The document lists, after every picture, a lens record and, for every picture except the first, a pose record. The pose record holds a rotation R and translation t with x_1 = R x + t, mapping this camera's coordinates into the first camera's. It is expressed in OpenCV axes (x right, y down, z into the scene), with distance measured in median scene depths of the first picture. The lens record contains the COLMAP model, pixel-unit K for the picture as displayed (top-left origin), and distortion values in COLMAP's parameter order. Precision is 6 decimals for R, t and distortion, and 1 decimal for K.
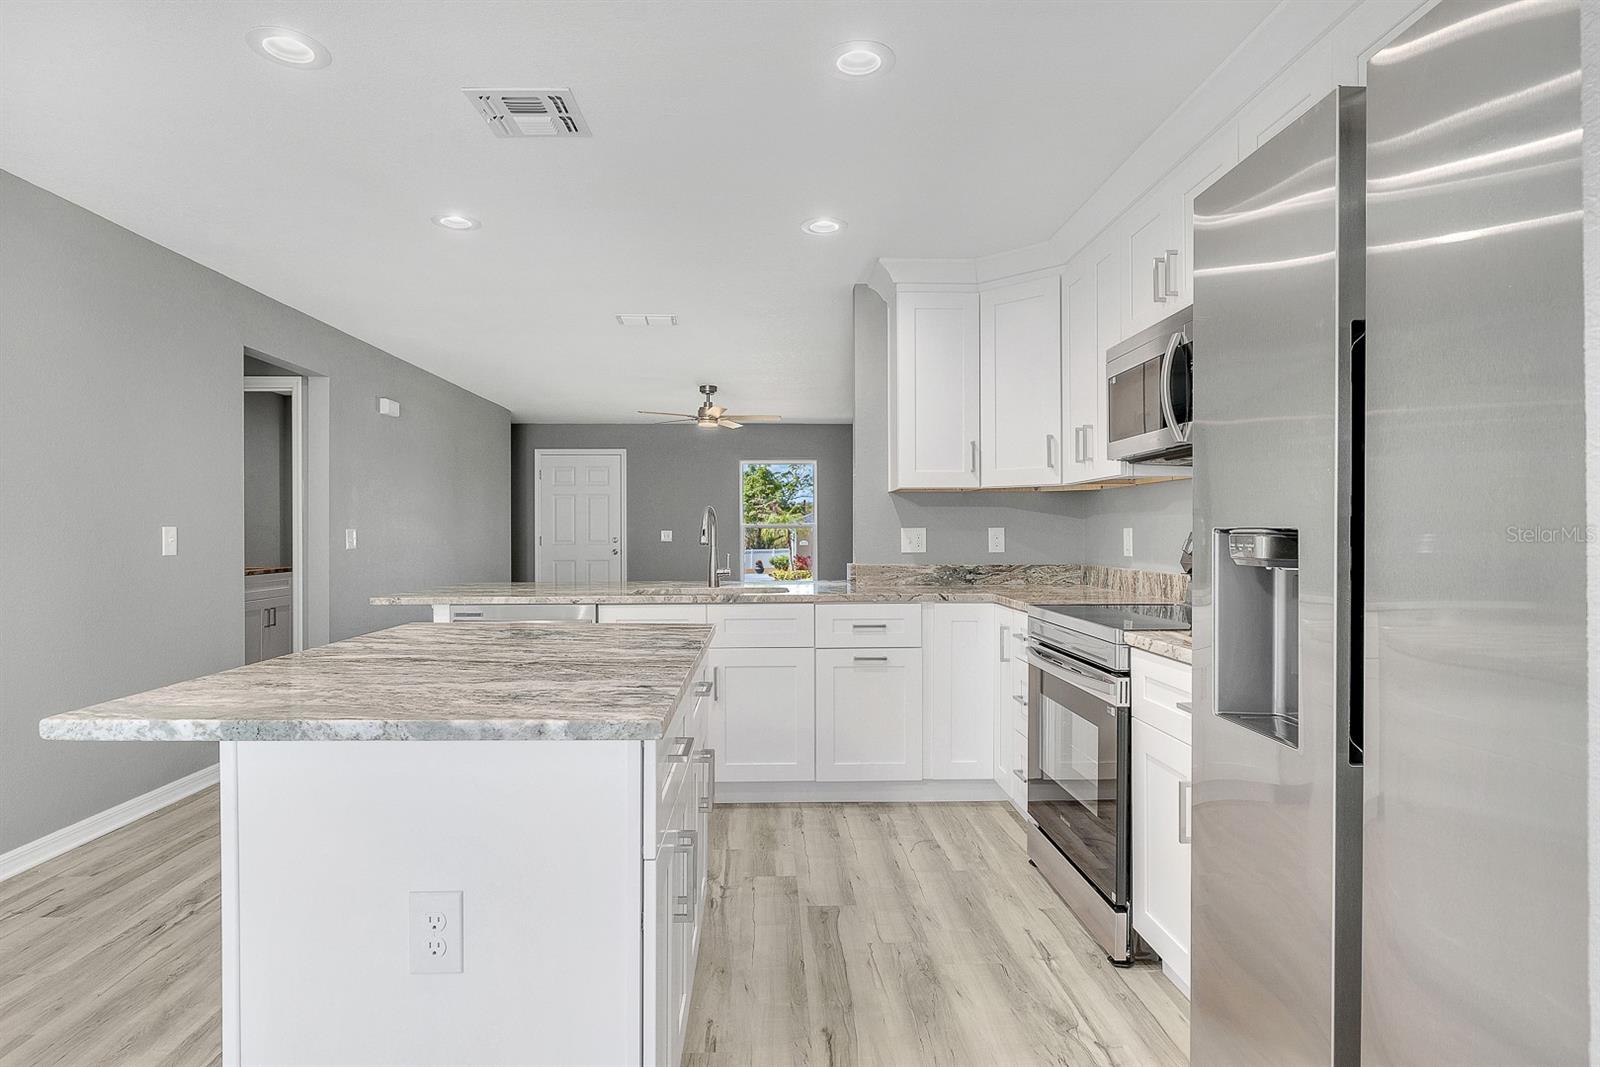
lens RADIAL K [[864.2, 0, 791.4], [0, 864.2, 520.8], [0, 0, 1]] dist [0.000652, -0.000349]
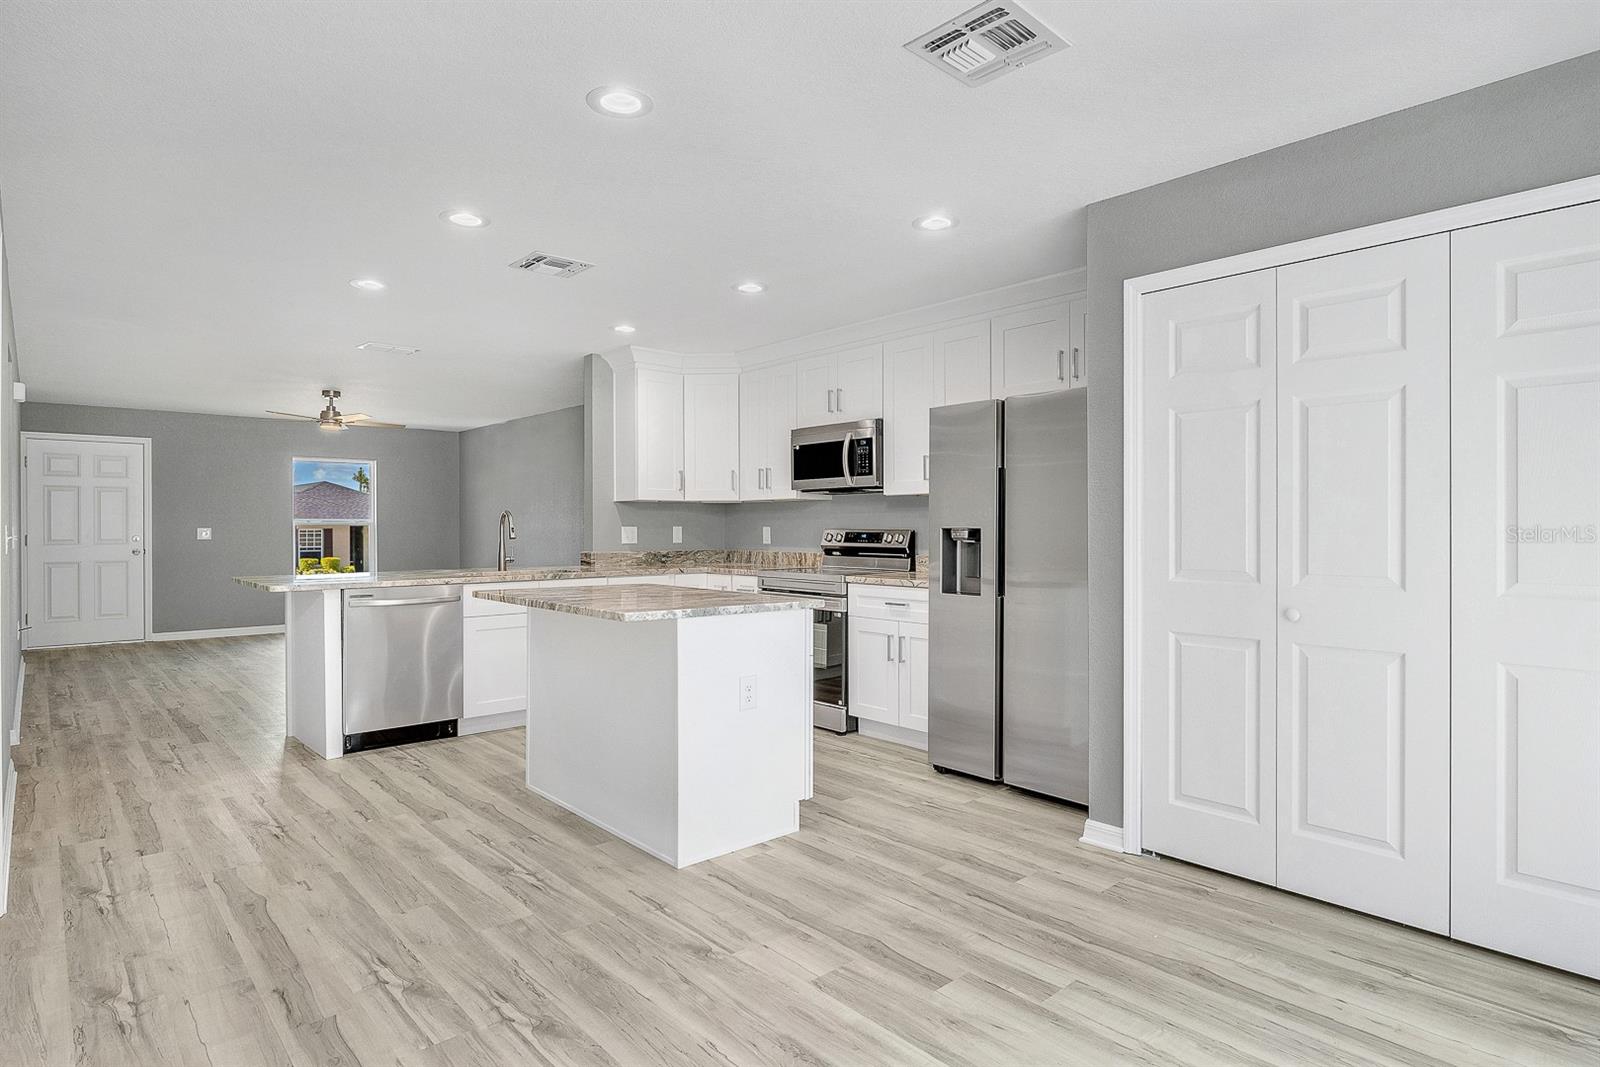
lens RADIAL K [[864.2, 0, 818.8], [0, 864.2, 524.2], [0, 0, 1]] dist [0.000652, -0.000349]
pose [[0.754547, 0.003037, 0.656239, -0.688823], [-0.008099, 0.999956, 0.004685, -0.005895], [-0.656196, -0.008850, 0.754539, -0.362120]]
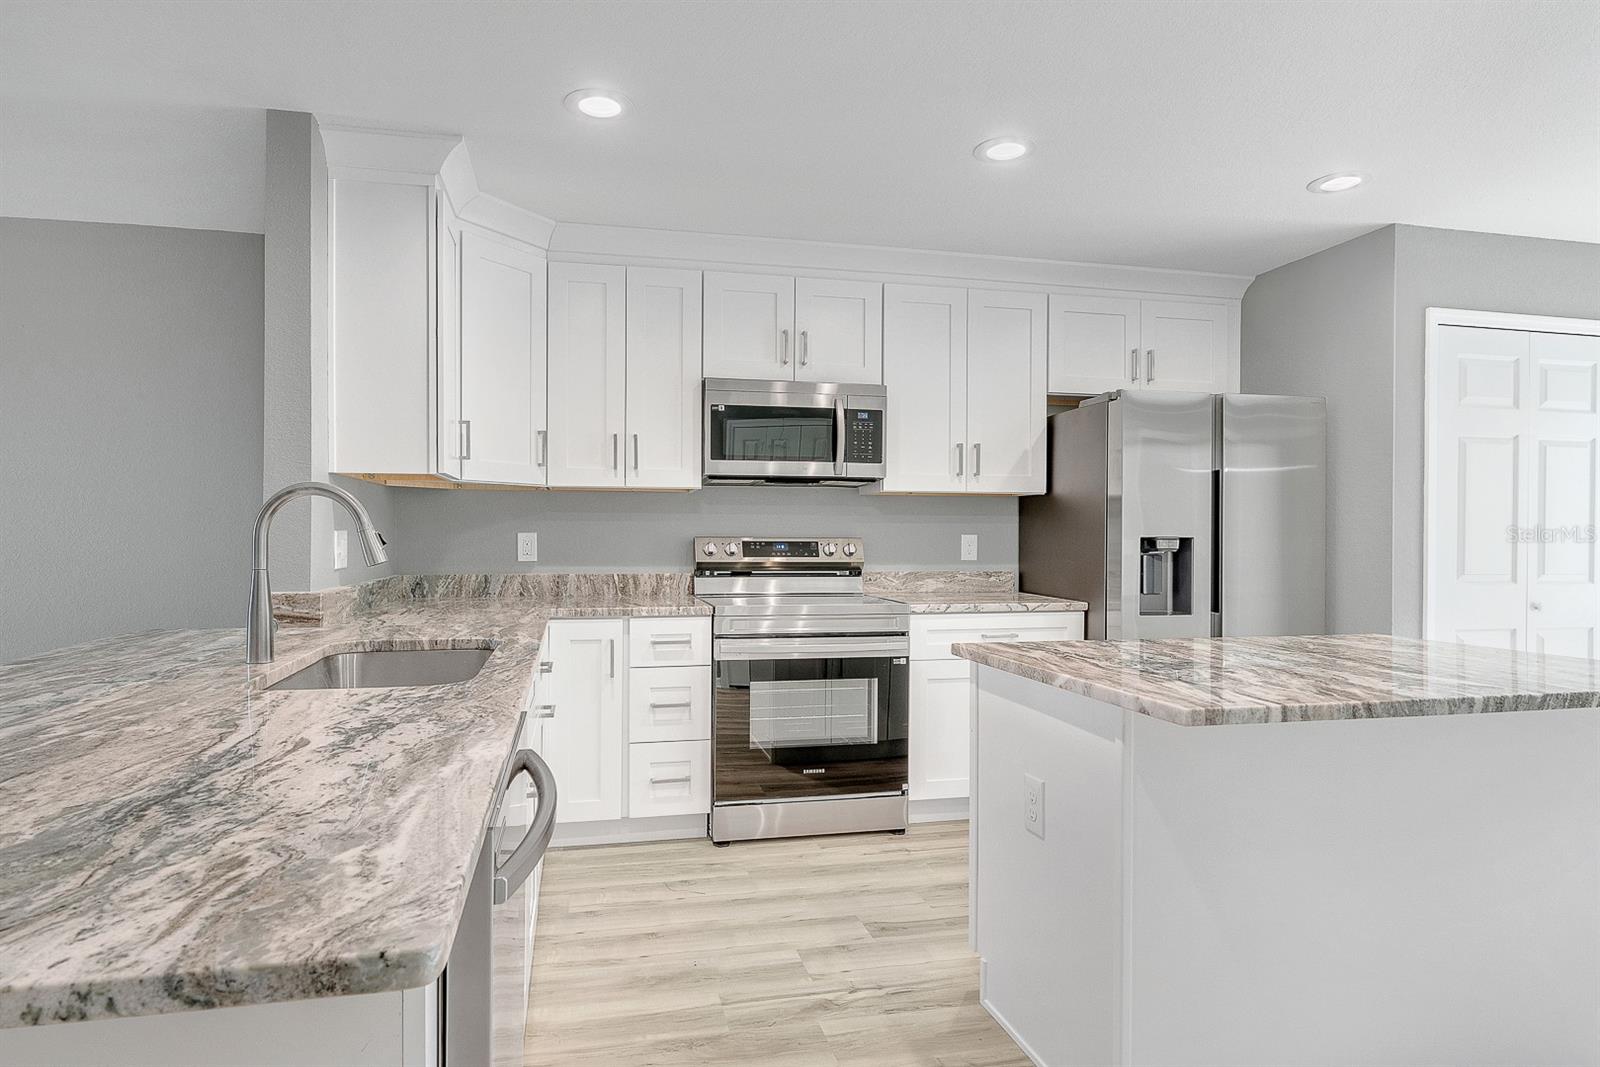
lens RADIAL K [[864.2, 0, 771.4], [0, 864.2, 532.6], [0, 0, 1]] dist [0.000652, -0.000349]
pose [[-0.180055, -0.001561, 0.983655, -0.675531], [-0.016514, 0.999863, -0.001436, 0.006226], [-0.983518, -0.016502, -0.180056, 0.977594]]
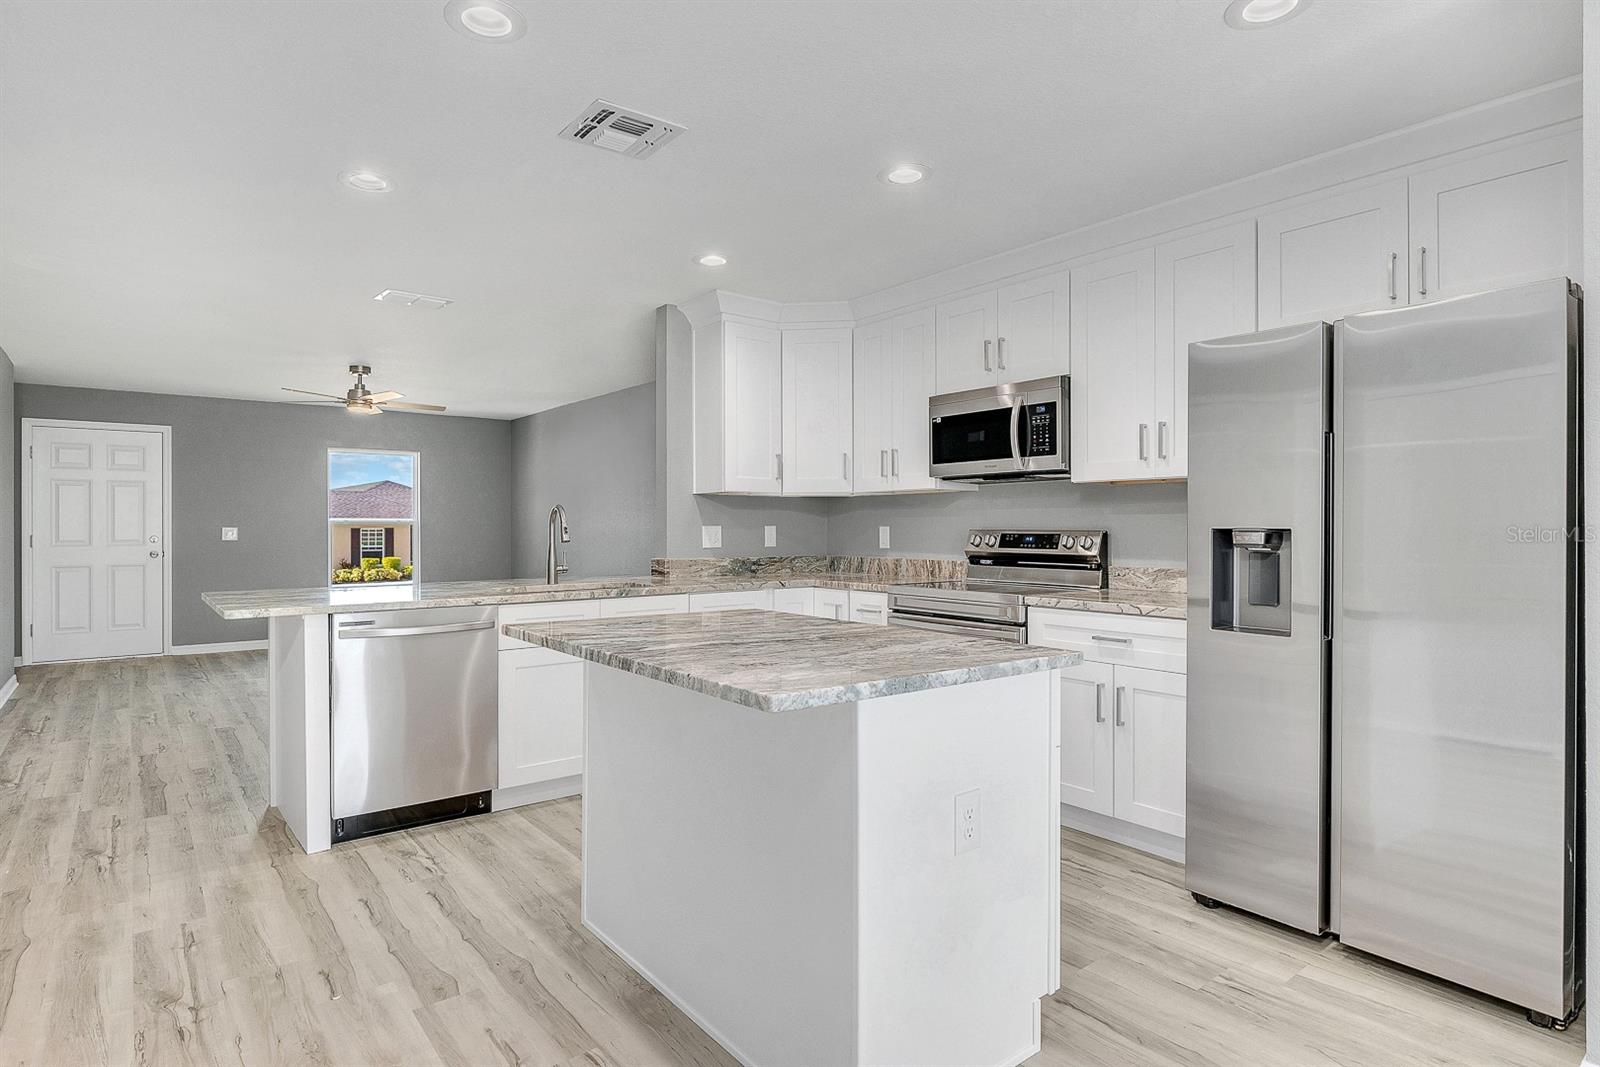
lens RADIAL K [[864.2, 0, 808.2], [0, 864.2, 516.8], [0, 0, 1]] dist [0.000652, -0.000349]
pose [[0.800160, 0.007858, 0.599736, -0.531979], [-0.007702, 0.999966, -0.002825, -0.001814], [-0.599738, -0.002359, 0.800193, 0.017391]]
